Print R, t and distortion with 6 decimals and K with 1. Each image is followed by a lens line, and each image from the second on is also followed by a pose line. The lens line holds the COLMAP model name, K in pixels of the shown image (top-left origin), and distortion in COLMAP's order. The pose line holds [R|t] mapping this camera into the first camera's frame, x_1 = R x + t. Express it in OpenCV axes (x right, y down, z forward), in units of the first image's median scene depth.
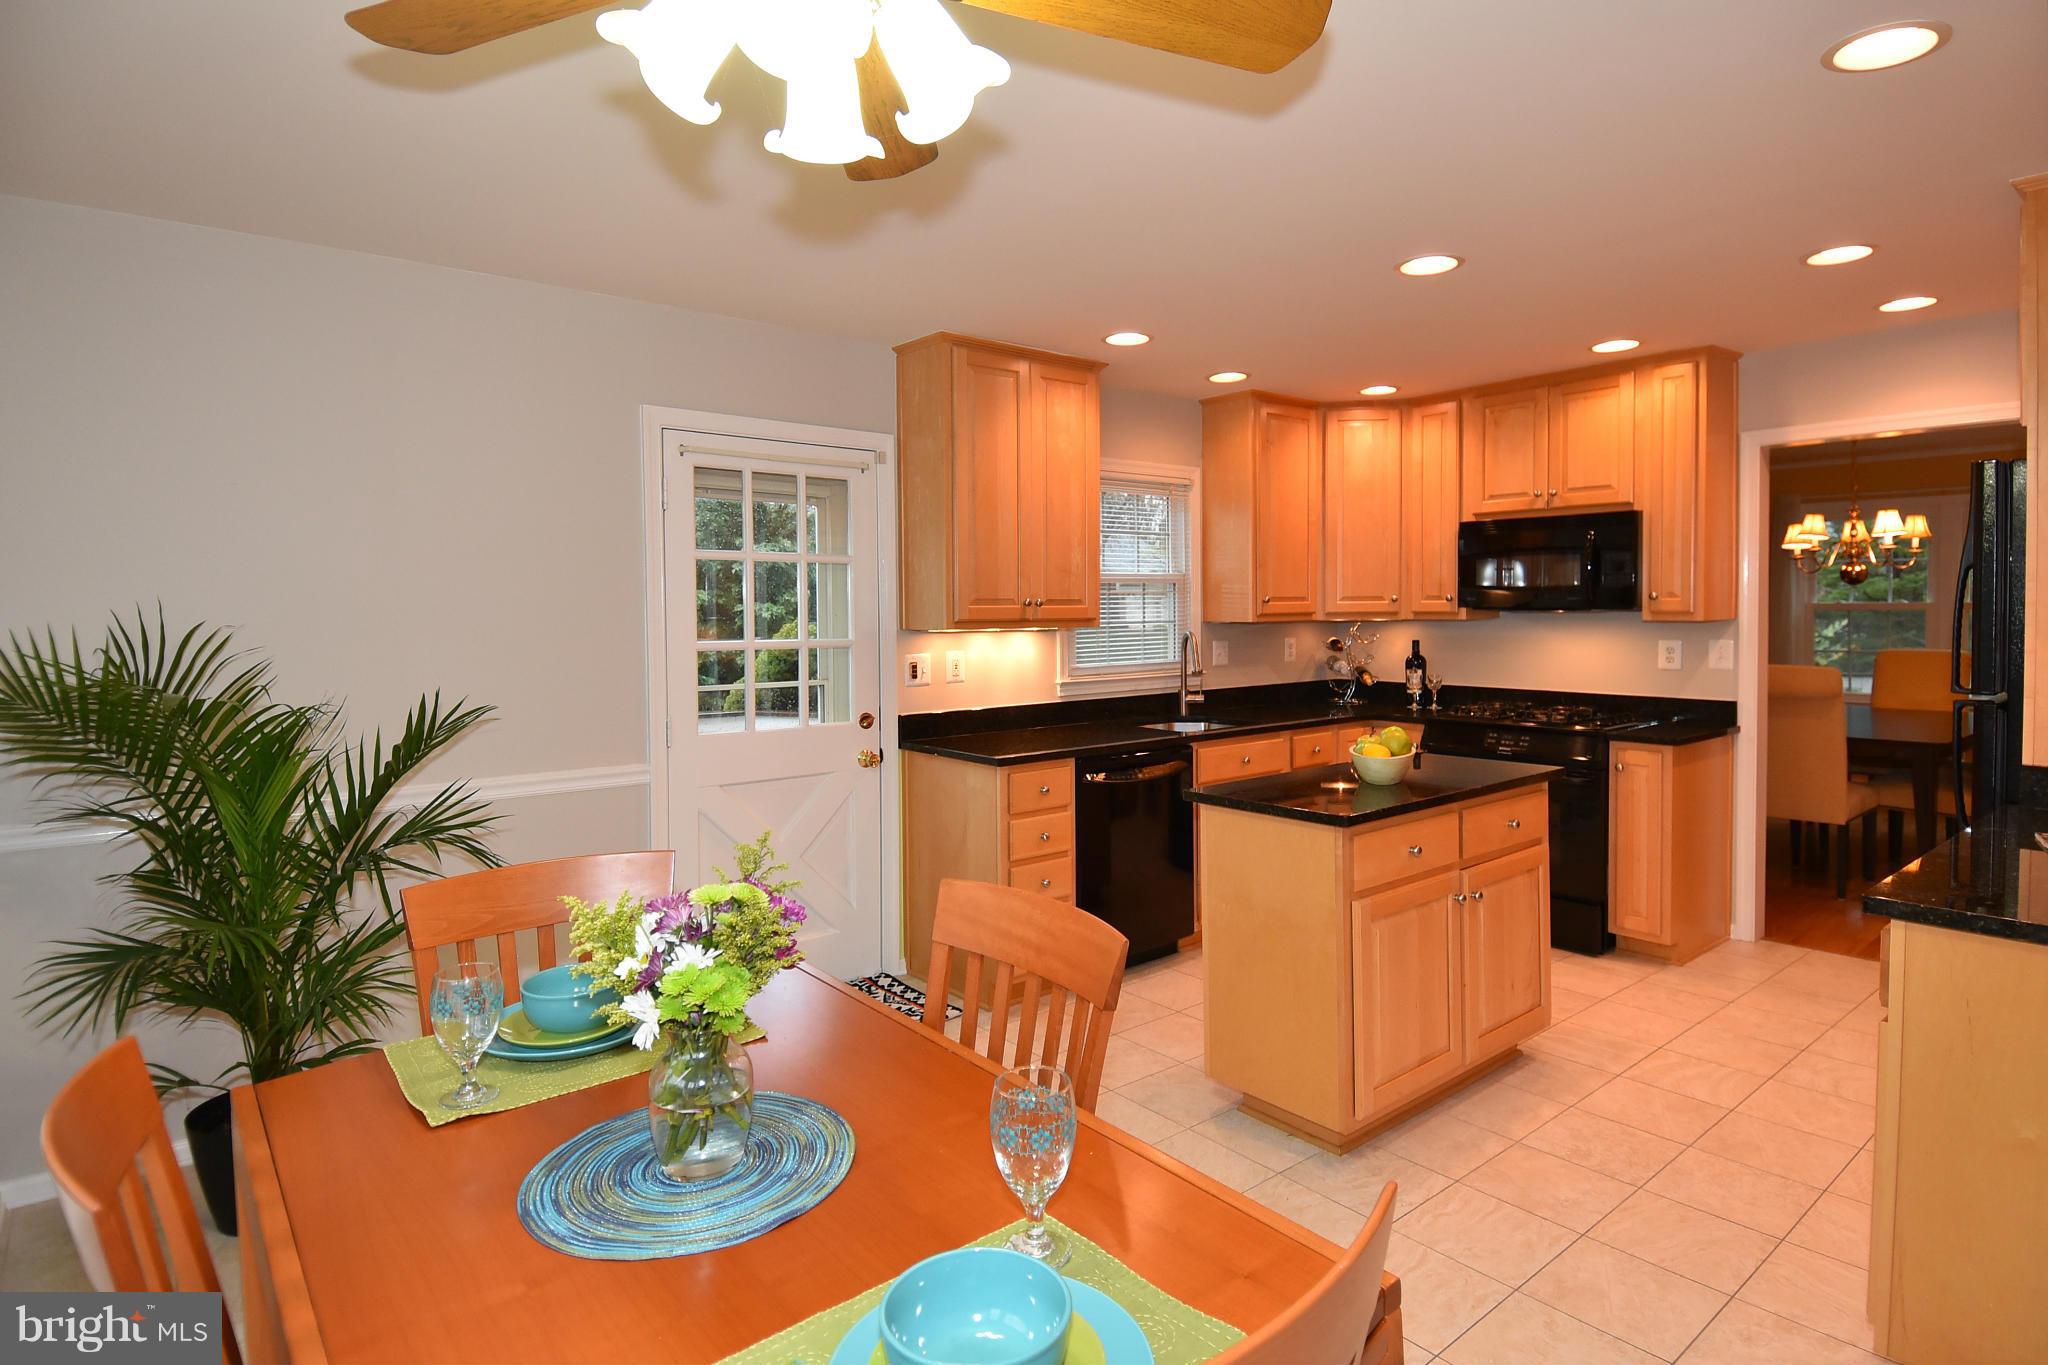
lens RADIAL K [[1100.0, 0, 1071.2], [0, 1100.0, 623.5], [0, 0, 1]] dist [-0.002598, -0.010396]
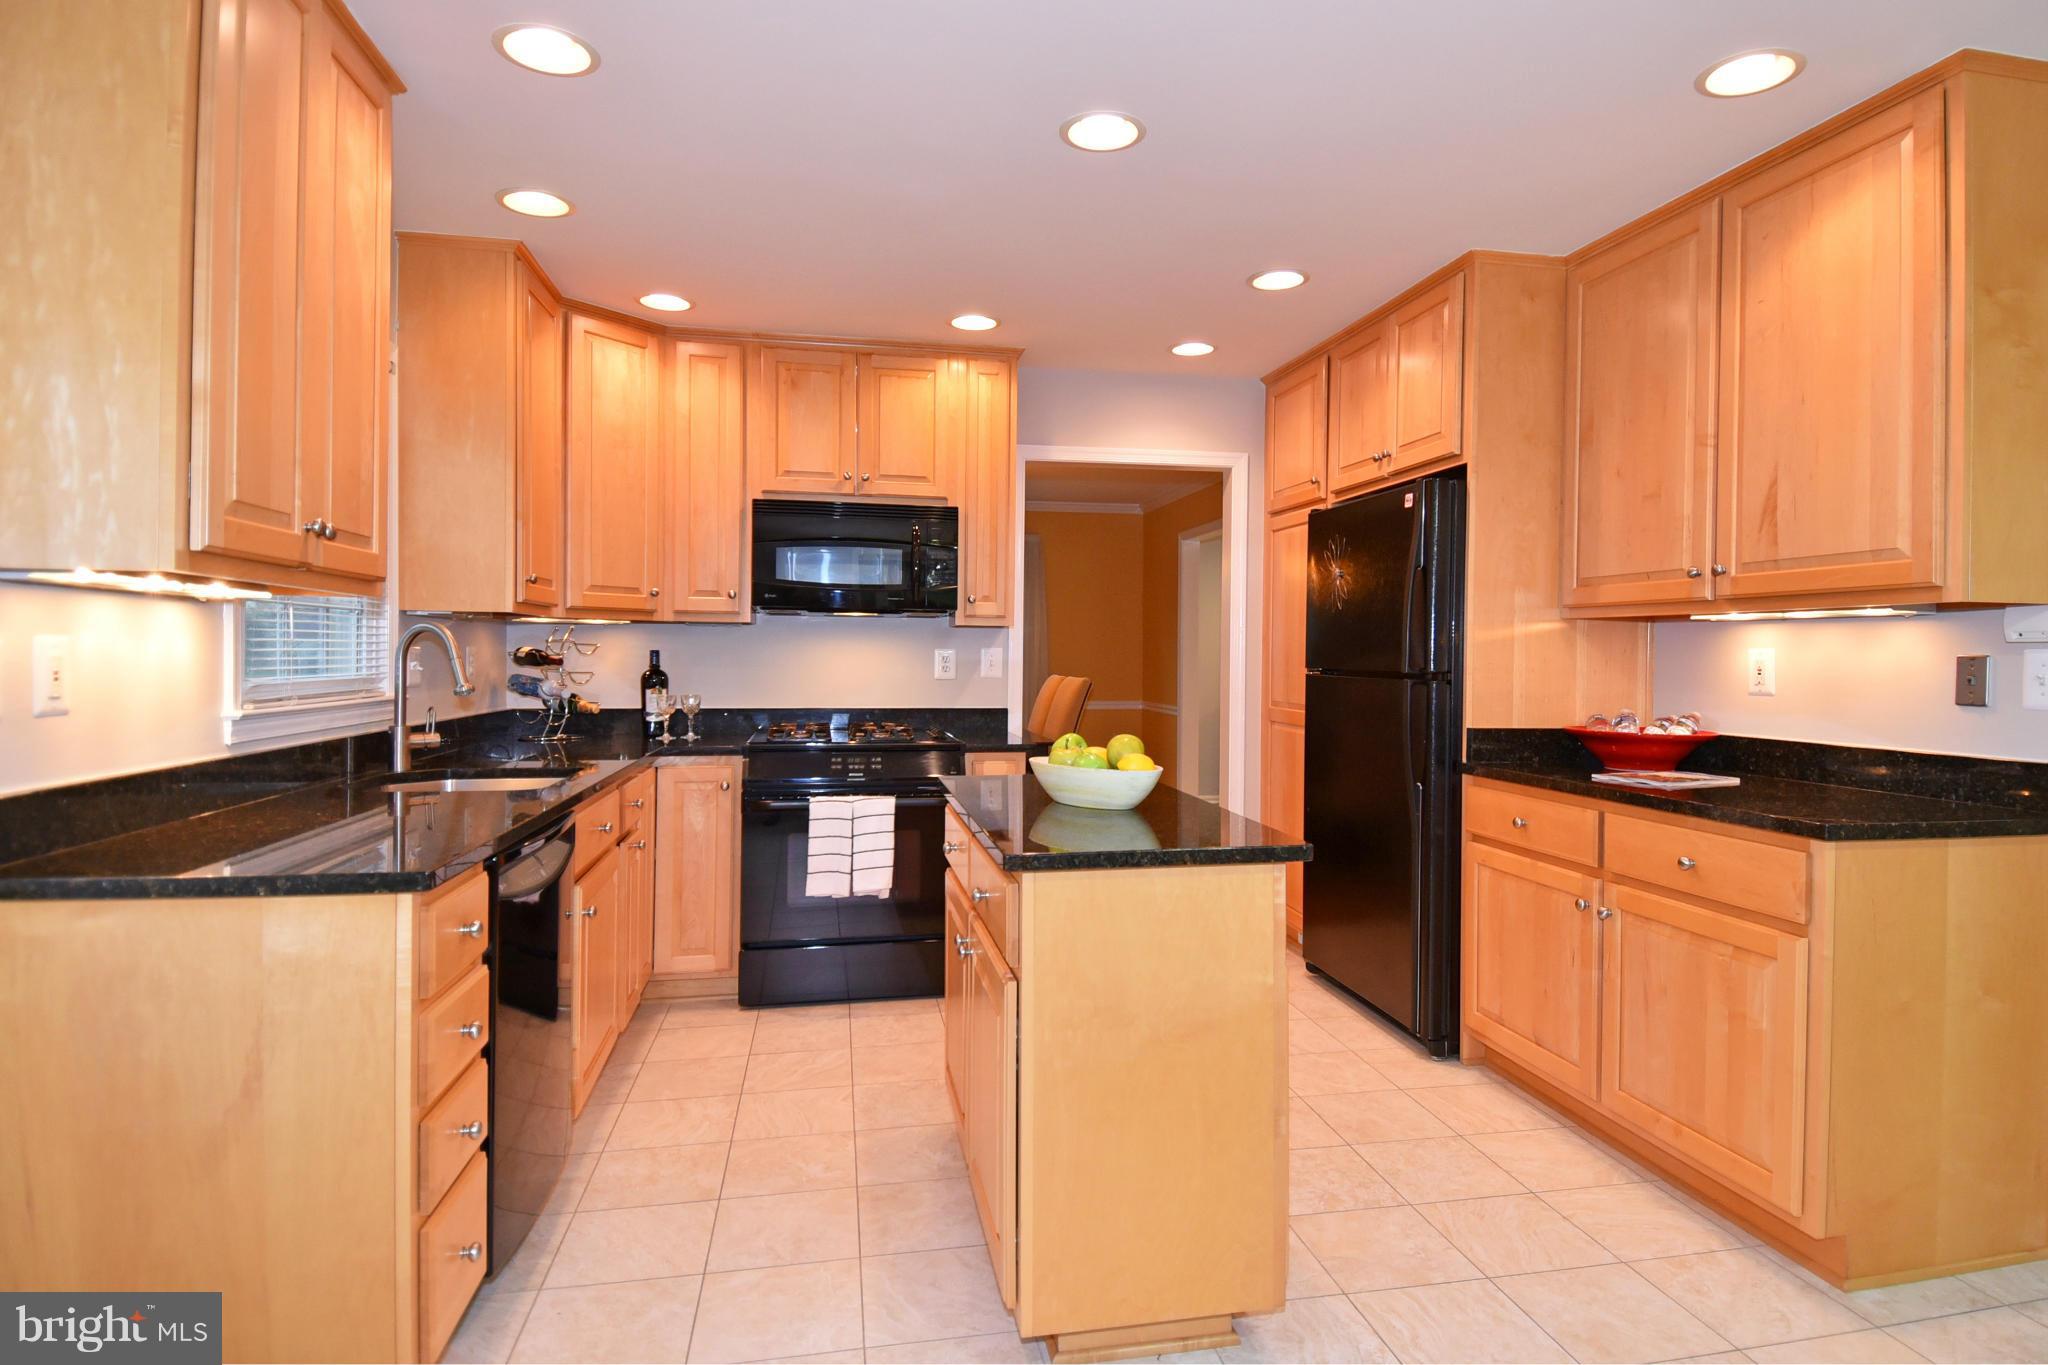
lens RADIAL K [[1100.0, 0, 1044.6], [0, 1100.0, 667.1], [0, 0, 1]] dist [-0.002598, -0.010396]
pose [[0.487253, 0.001067, 0.873260, -0.238094], [0.003504, 0.999989, -0.003177, 0.033241], [-0.873254, 0.004608, 0.487244, 0.437171]]
